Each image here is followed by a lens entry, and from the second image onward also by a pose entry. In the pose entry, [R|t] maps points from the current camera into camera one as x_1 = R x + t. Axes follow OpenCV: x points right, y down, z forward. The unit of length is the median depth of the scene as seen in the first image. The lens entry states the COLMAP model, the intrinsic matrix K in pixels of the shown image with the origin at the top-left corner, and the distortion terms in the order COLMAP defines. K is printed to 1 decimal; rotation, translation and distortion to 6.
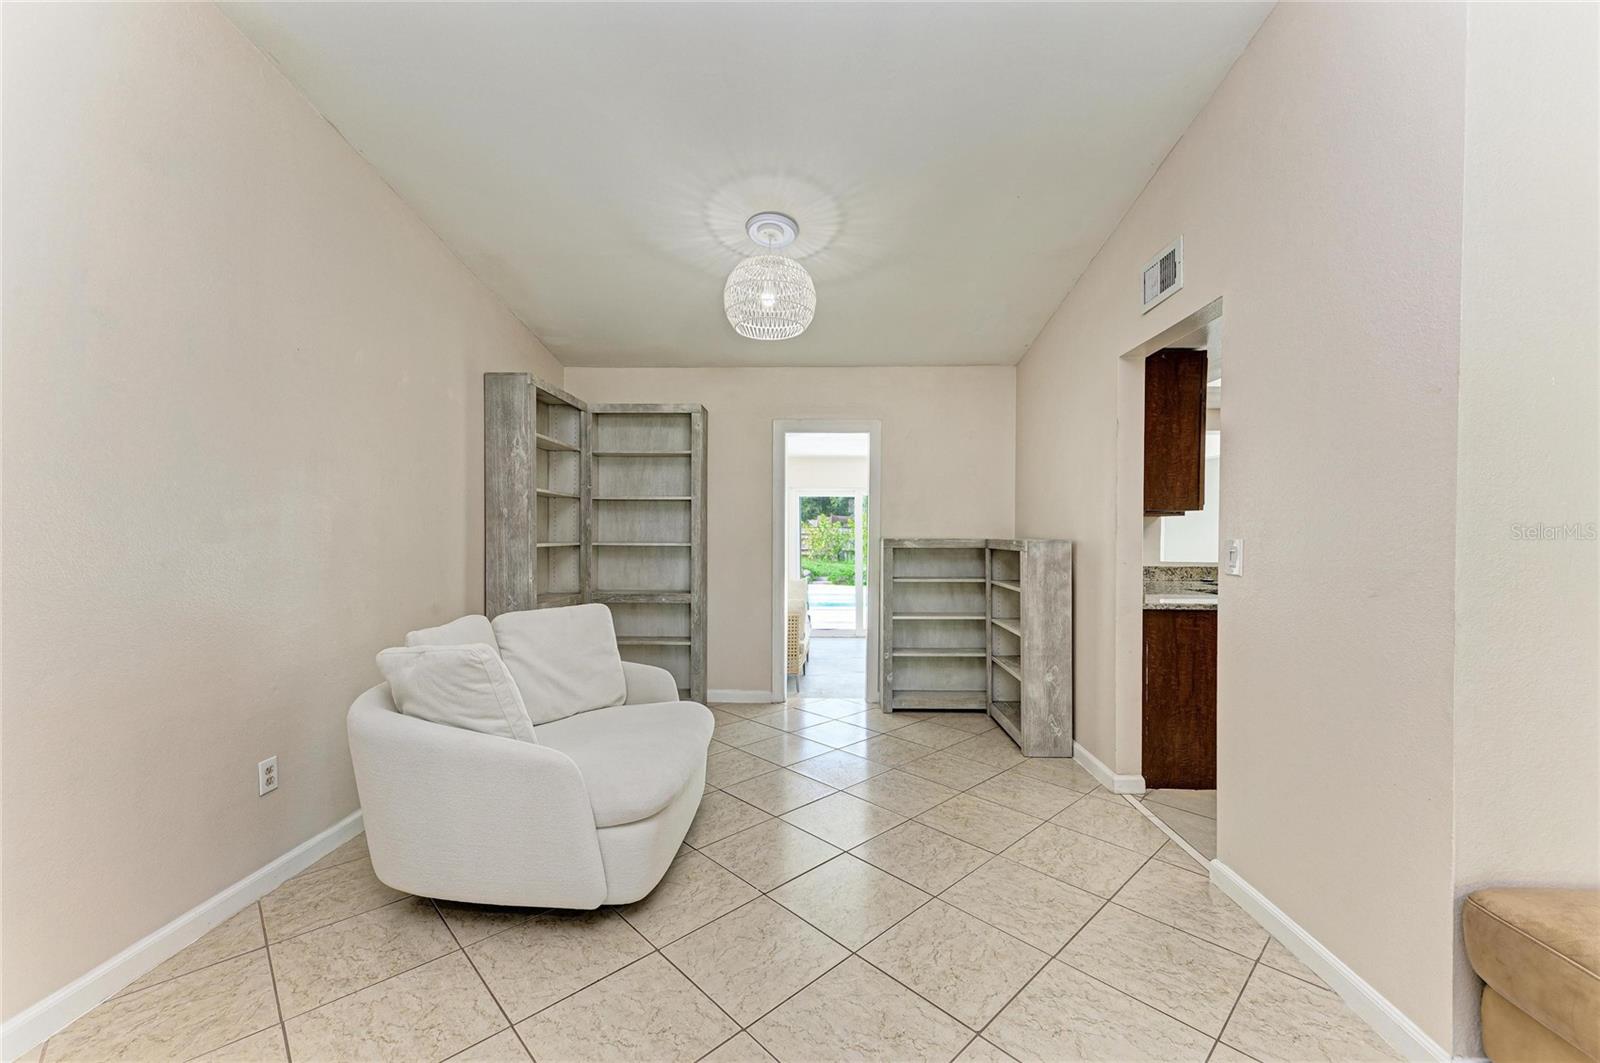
lens RADIAL K [[629.5, 0, 797.9], [0, 629.5, 533.4], [0, 0, 1]] dist [0.011007, -0.003036]
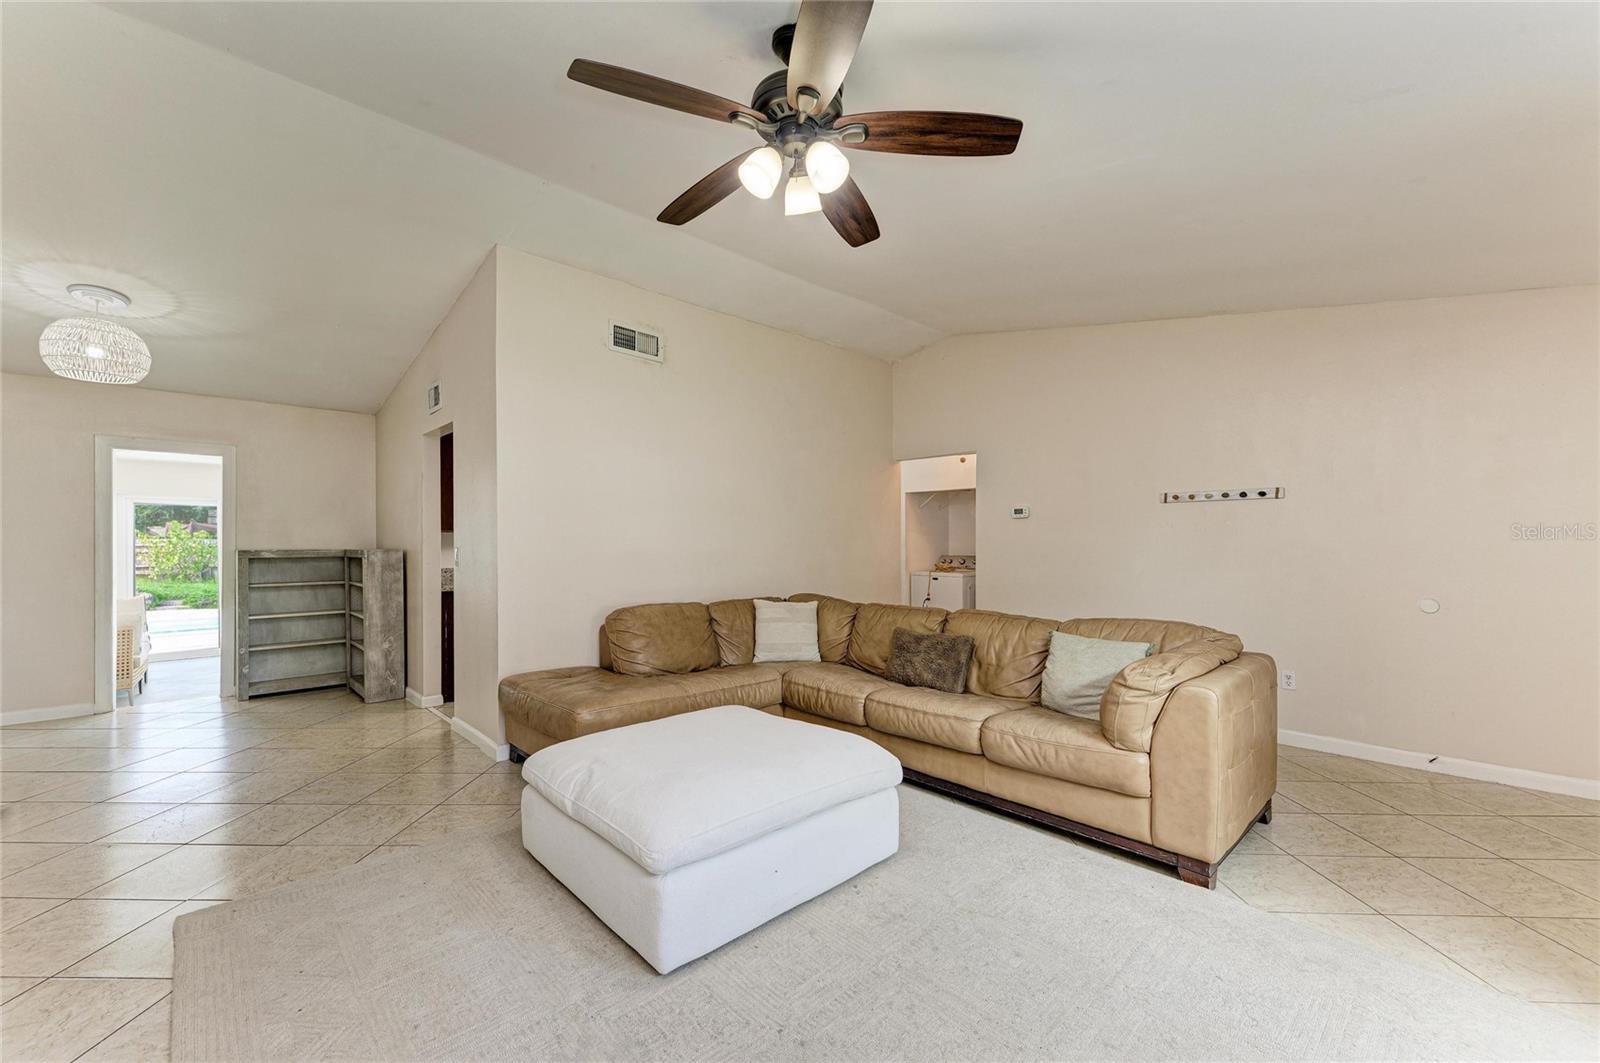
lens RADIAL K [[629.5, 0, 784.5], [0, 629.5, 540.8], [0, 0, 1]] dist [0.011007, -0.003036]
pose [[0.694935, -0.003320, 0.719065, -0.003961], [0.006542, 0.999977, -0.001706, -0.000538], [-0.719043, 0.005890, 0.694941, -0.540794]]
